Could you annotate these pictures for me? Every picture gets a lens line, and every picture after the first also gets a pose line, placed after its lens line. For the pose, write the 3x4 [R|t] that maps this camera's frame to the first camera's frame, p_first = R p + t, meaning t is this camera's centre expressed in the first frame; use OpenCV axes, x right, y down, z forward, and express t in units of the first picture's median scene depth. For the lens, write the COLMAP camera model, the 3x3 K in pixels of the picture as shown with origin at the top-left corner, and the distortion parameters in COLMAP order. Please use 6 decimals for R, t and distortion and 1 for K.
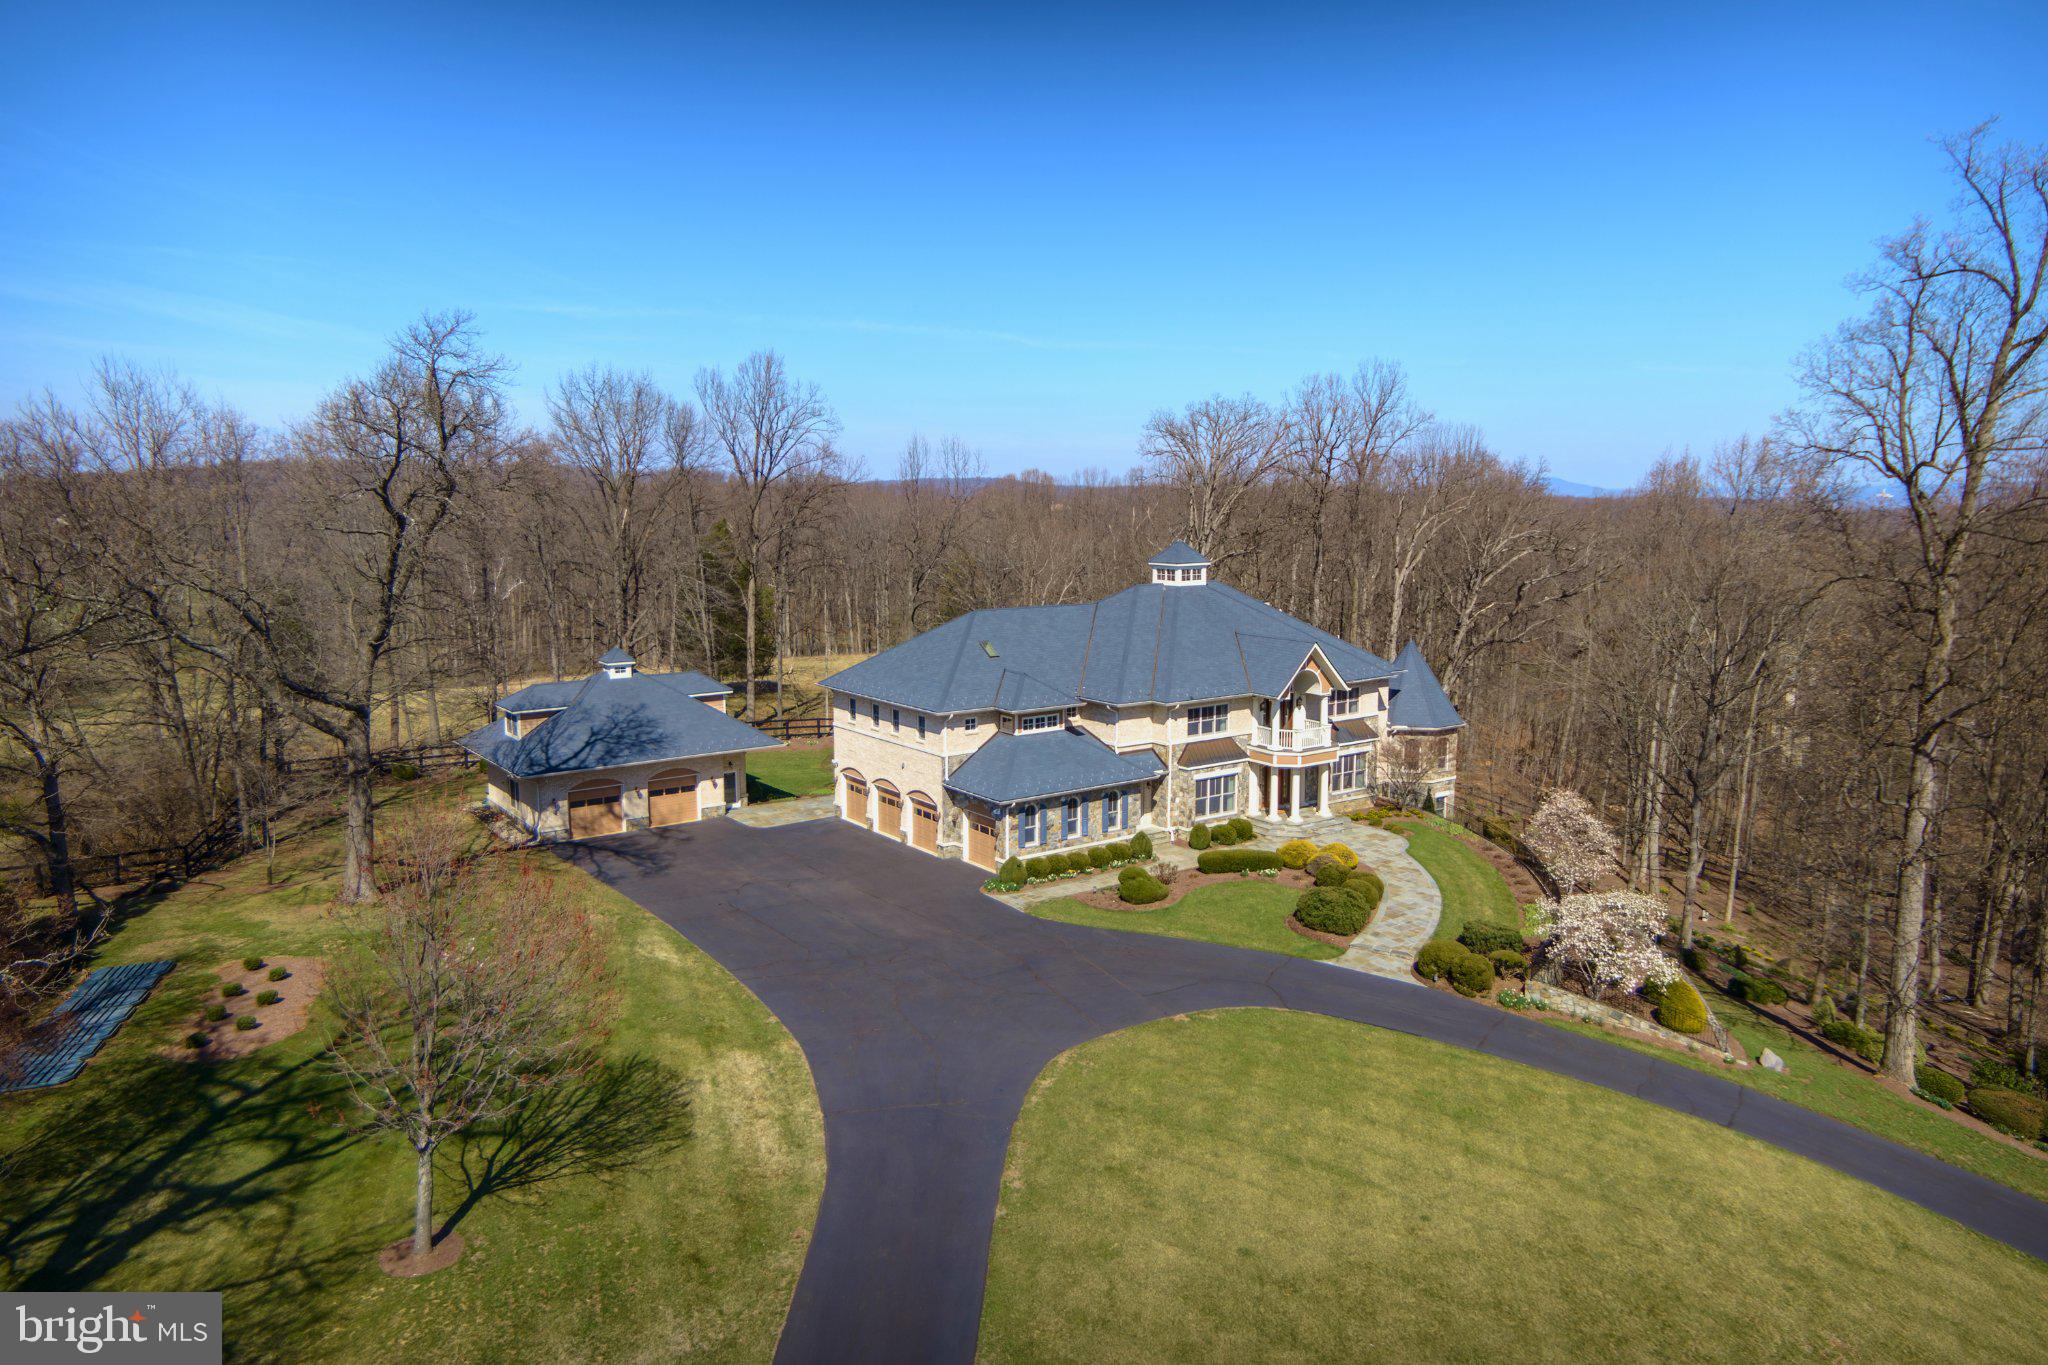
lens RADIAL K [[1348.1, 0, 1024.0], [0, 1348.1, 682.5], [0, 0, 1]] dist [0.072875, 0.002821]
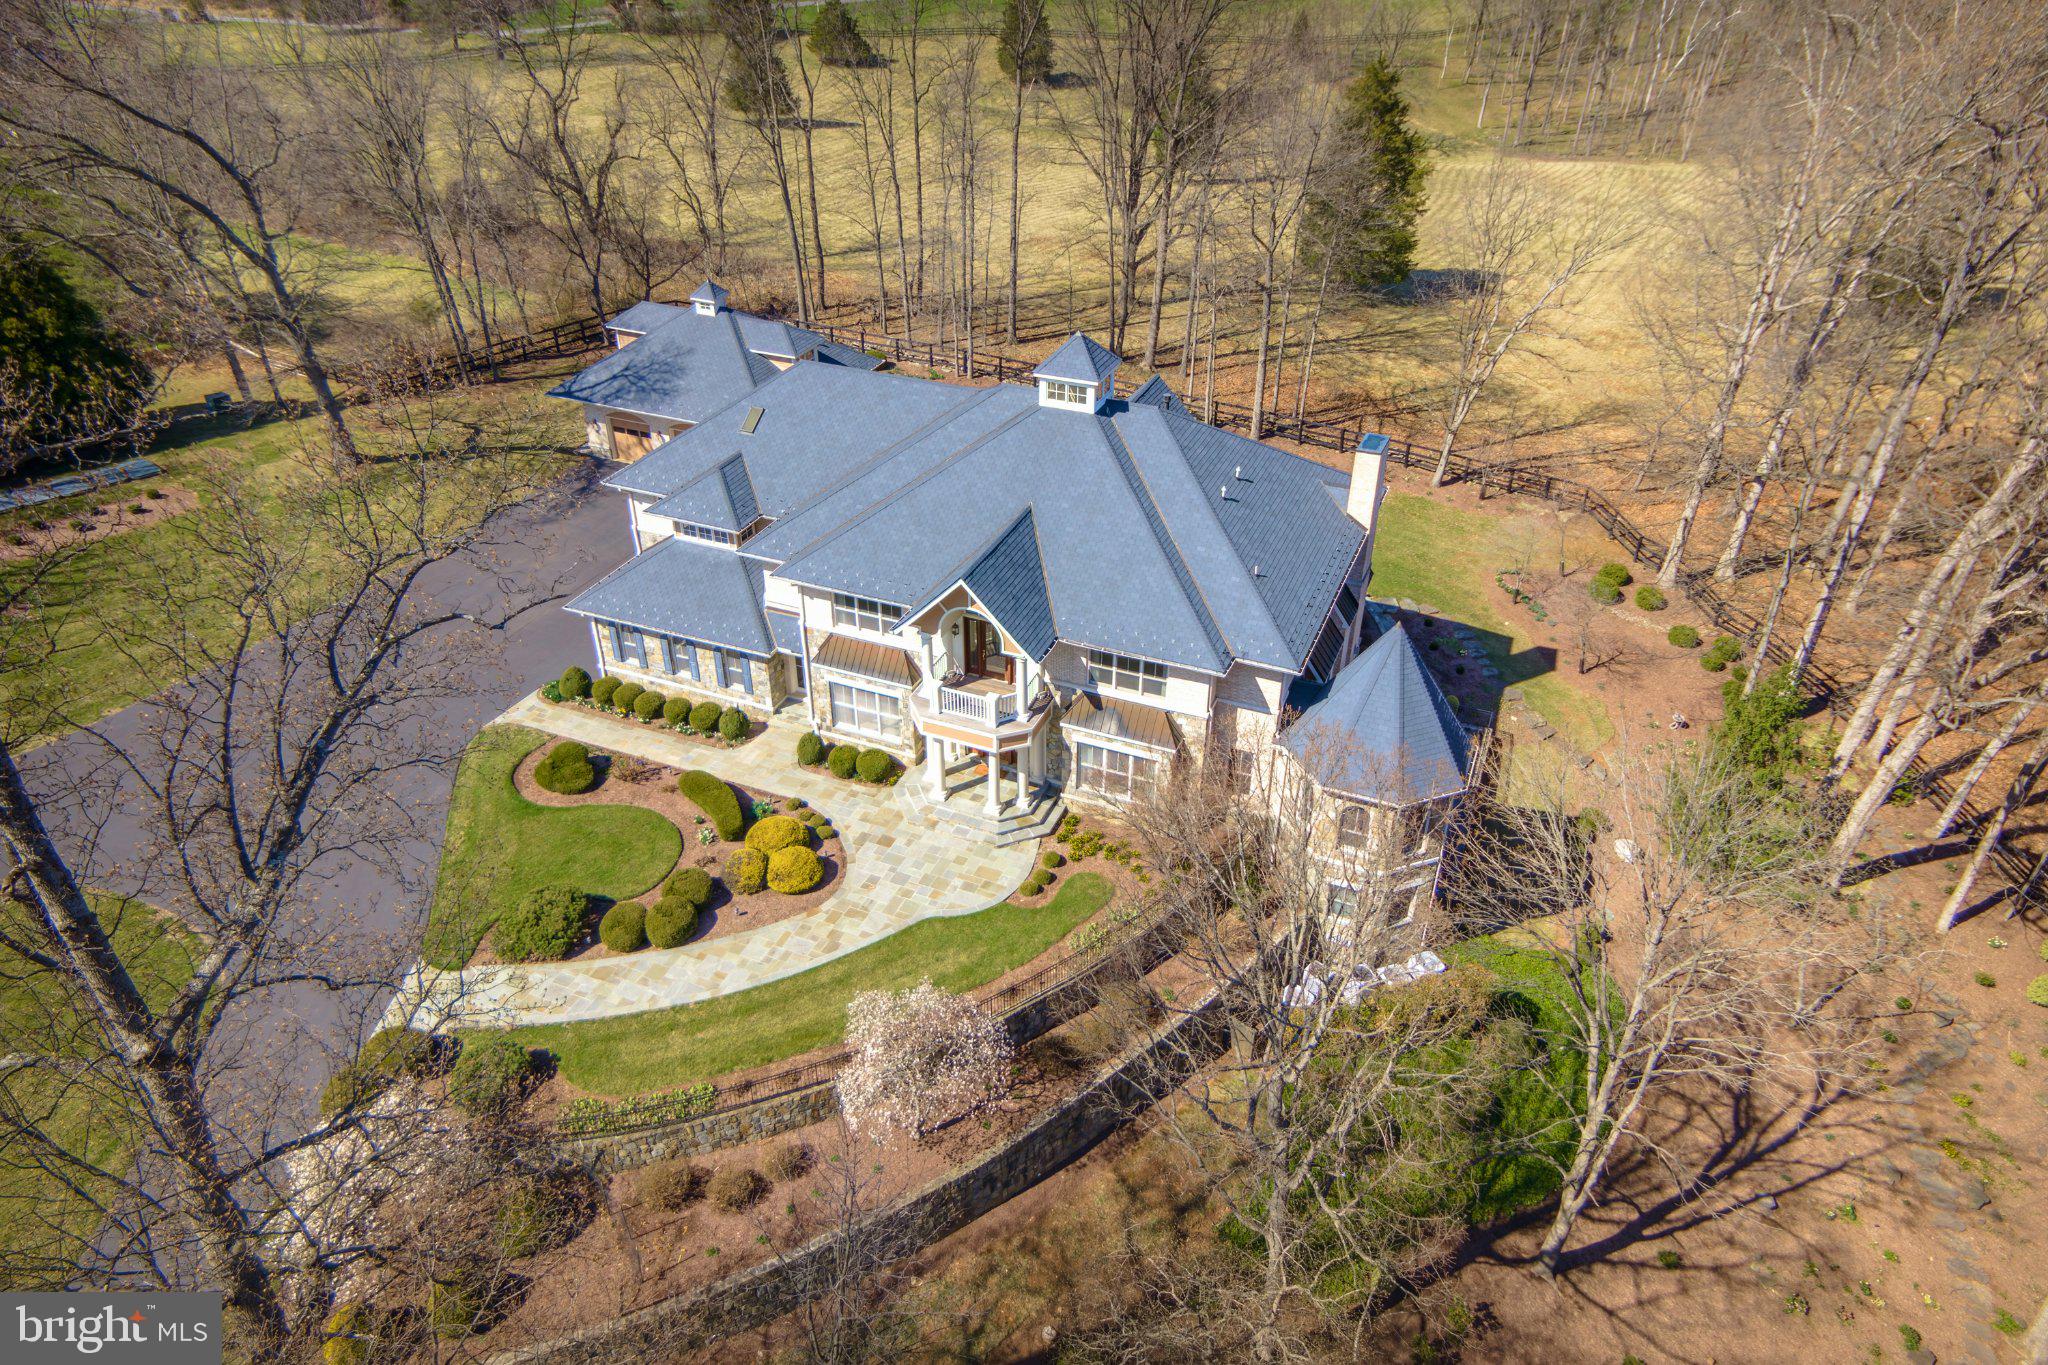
lens RADIAL K [[1338.3, 0, 1024.0], [0, 1338.3, 682.5], [0, 0, 1]] dist [0.122663, -0.000030]
pose [[0.530334, 0.464869, -0.708973, 0.721252], [-0.126600, 0.870310, 0.475956, -0.300026], [0.838283, -0.162660, 0.520407, 0.709076]]
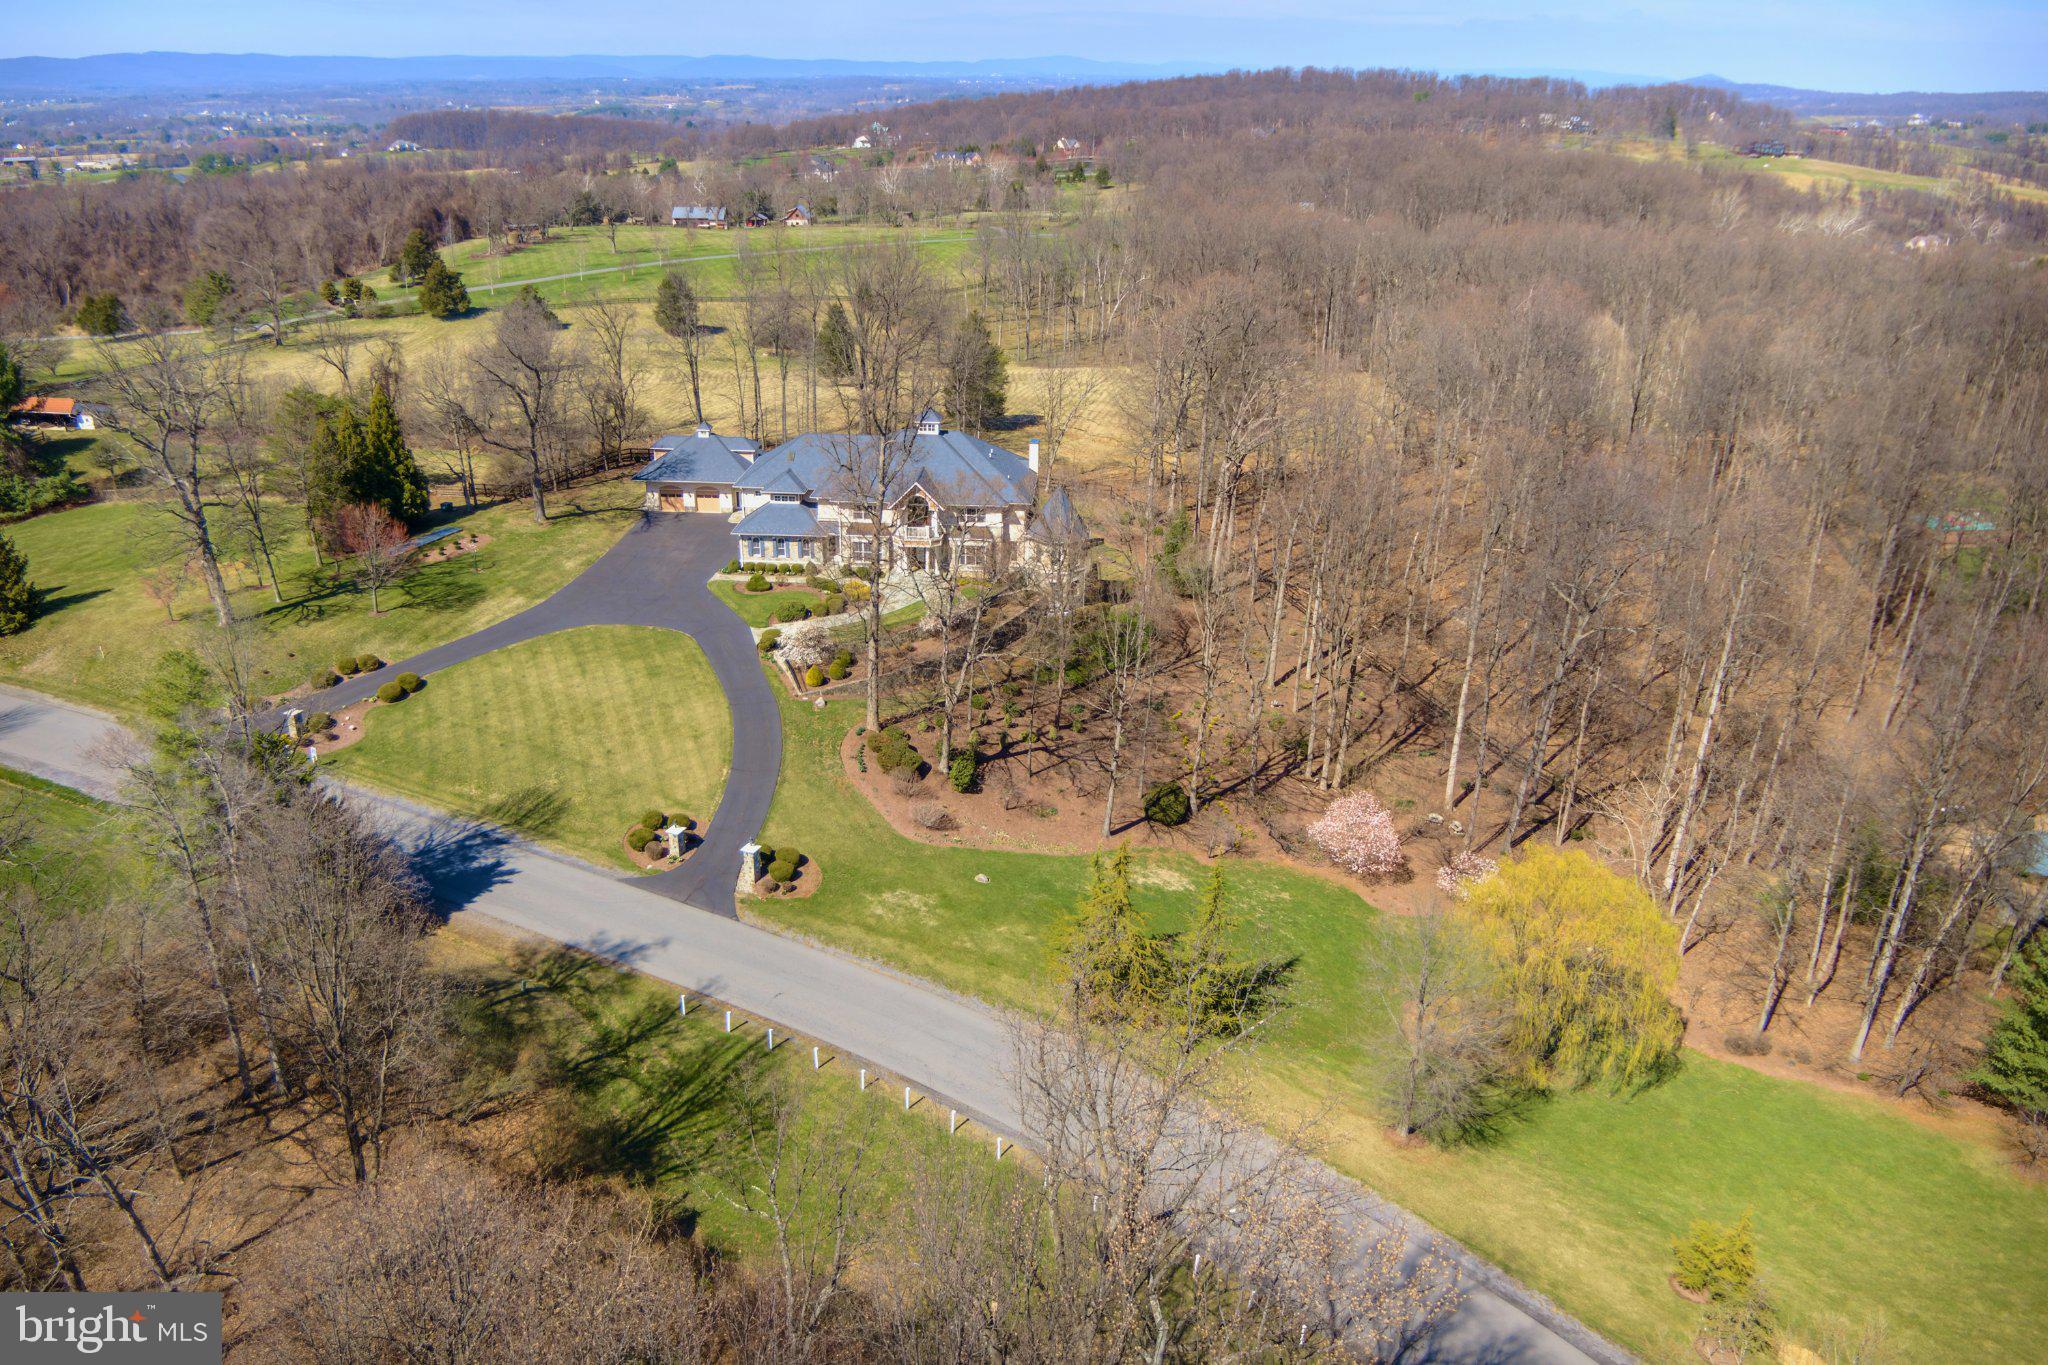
lens RADIAL K [[1481.2, 0, 1024.0], [0, 1481.2, 682.5], [0, 0, 1]] dist [-0.063465, -0.001223]
pose [[0.780269, 0.255144, -0.571037, 1.597192], [-0.108353, 0.954347, 0.278355, -0.355734], [0.615988, -0.155318, 0.772292, -0.523025]]
